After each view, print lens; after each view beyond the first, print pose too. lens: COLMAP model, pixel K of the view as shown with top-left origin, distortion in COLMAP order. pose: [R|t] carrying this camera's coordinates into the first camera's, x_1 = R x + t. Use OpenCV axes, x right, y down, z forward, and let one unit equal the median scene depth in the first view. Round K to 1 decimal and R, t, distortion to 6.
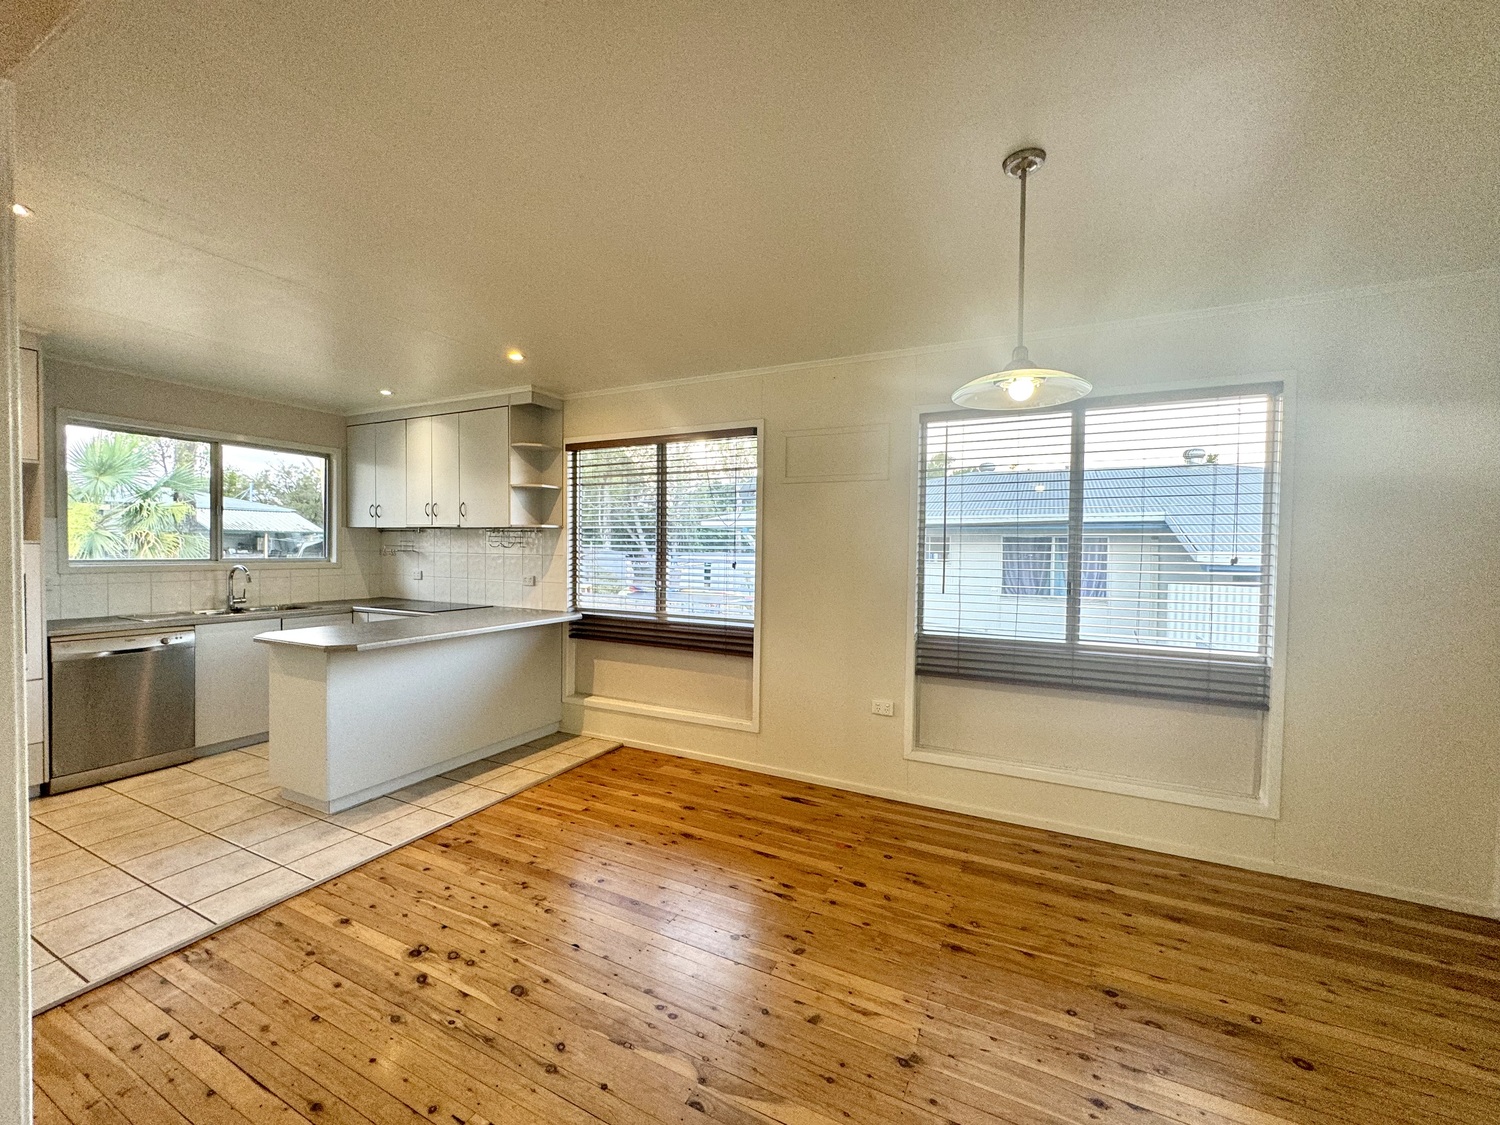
lens RADIAL K [[593.2, 0, 750.0], [0, 593.2, 562.5], [0, 0, 1]] dist [-0.000392, -0.000103]
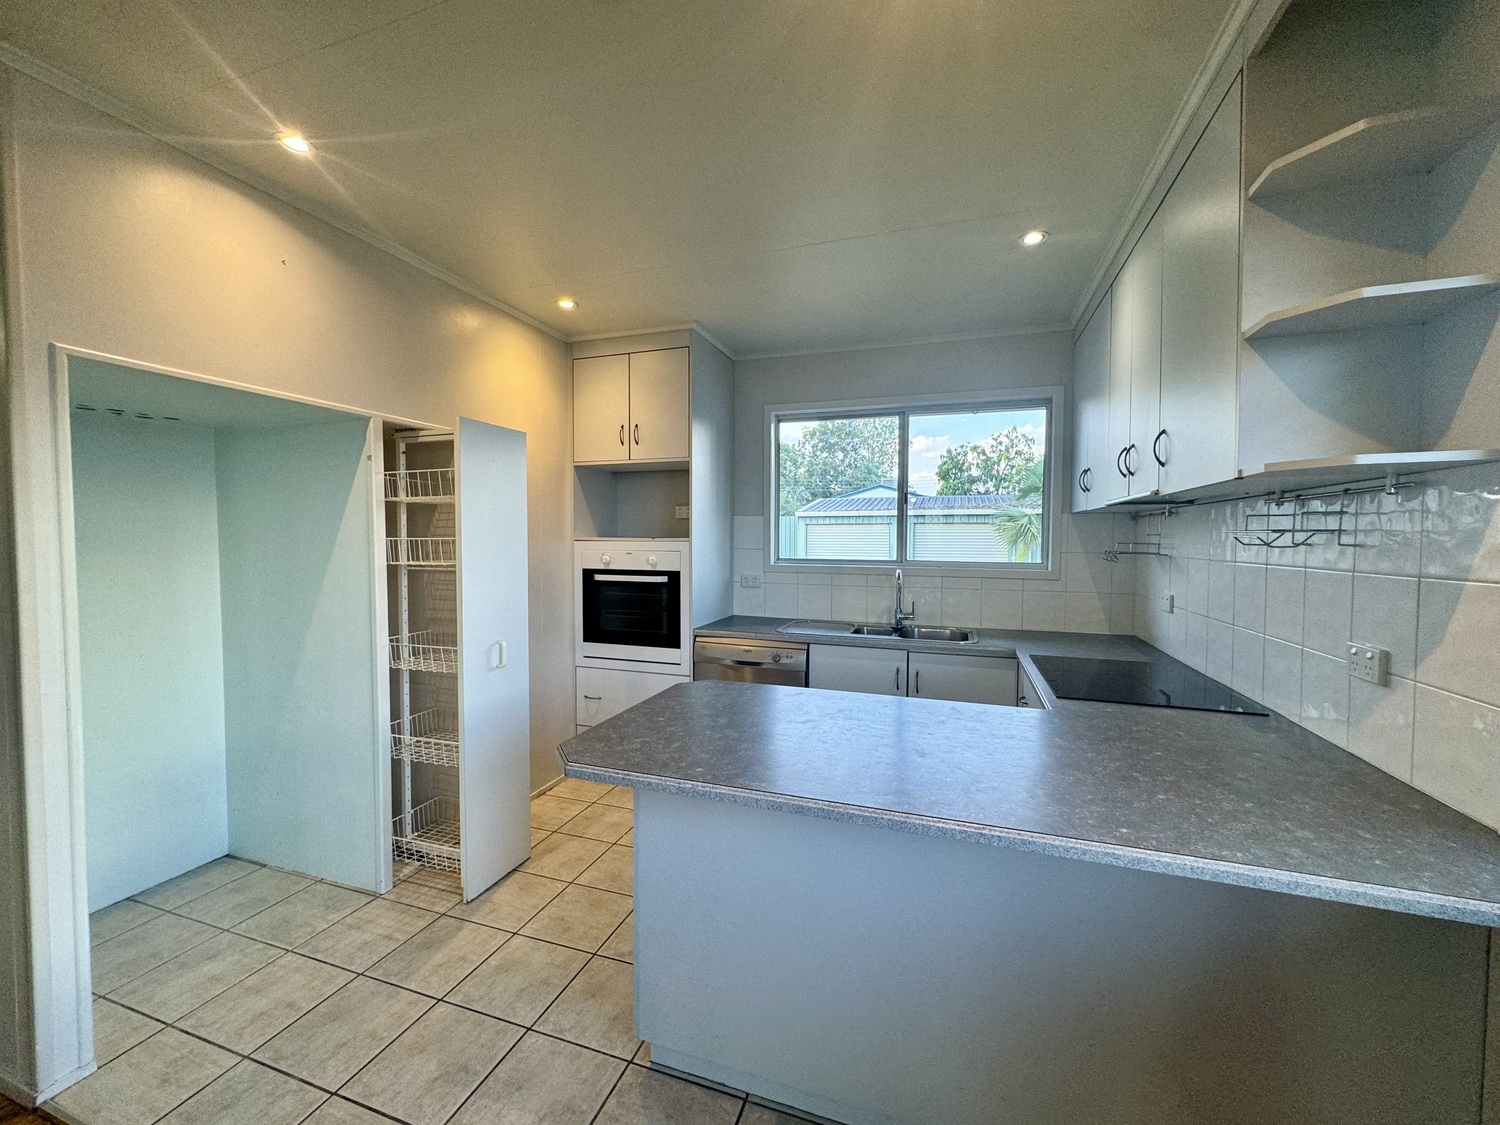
lens RADIAL K [[593.2, 0, 750.0], [0, 593.2, 562.5], [0, 0, 1]] dist [-0.000392, -0.000103]
pose [[0.126946, 0.028593, -0.991497, -0.132329], [-0.028658, 0.999273, 0.025148, -0.017089], [0.991496, 0.025222, 0.127673, 0.677994]]
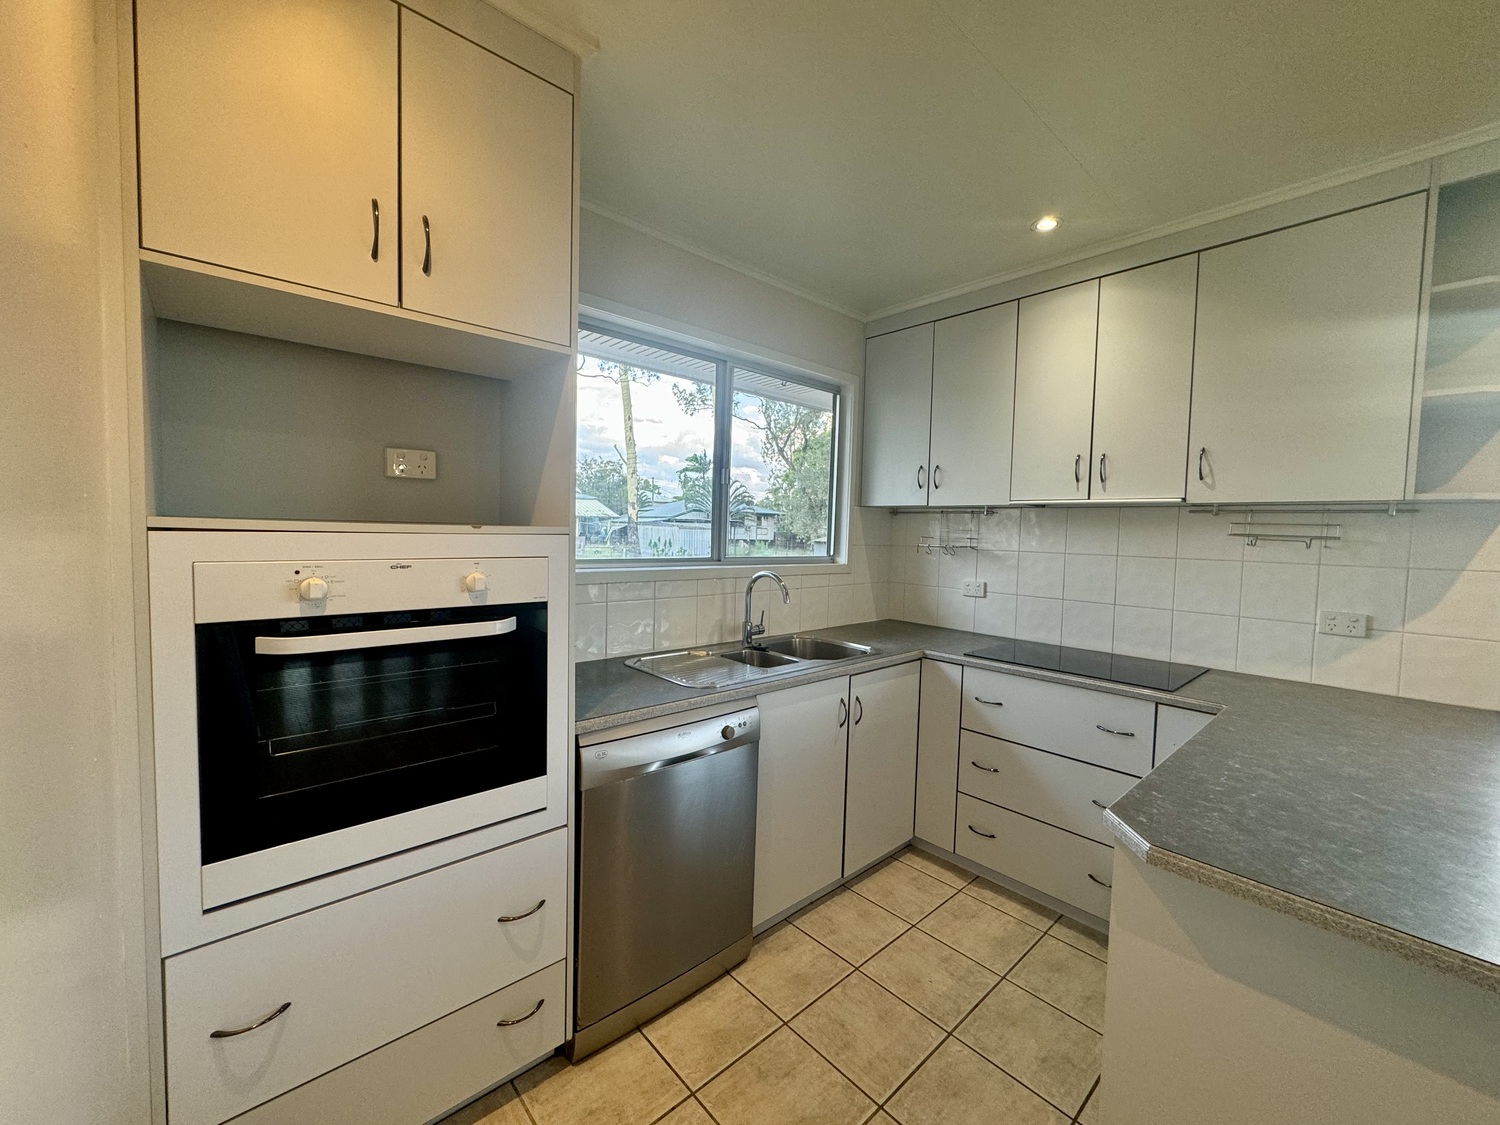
lens RADIAL K [[598.9, 0, 750.0], [0, 598.9, 562.5], [0, 0, 1]] dist [-0.001636, -0.000097]
pose [[0.927810, 0.030266, -0.371824, -0.624620], [-0.021541, 0.999387, 0.027597, -0.018218], [0.372431, -0.017595, 0.927893, 0.434932]]
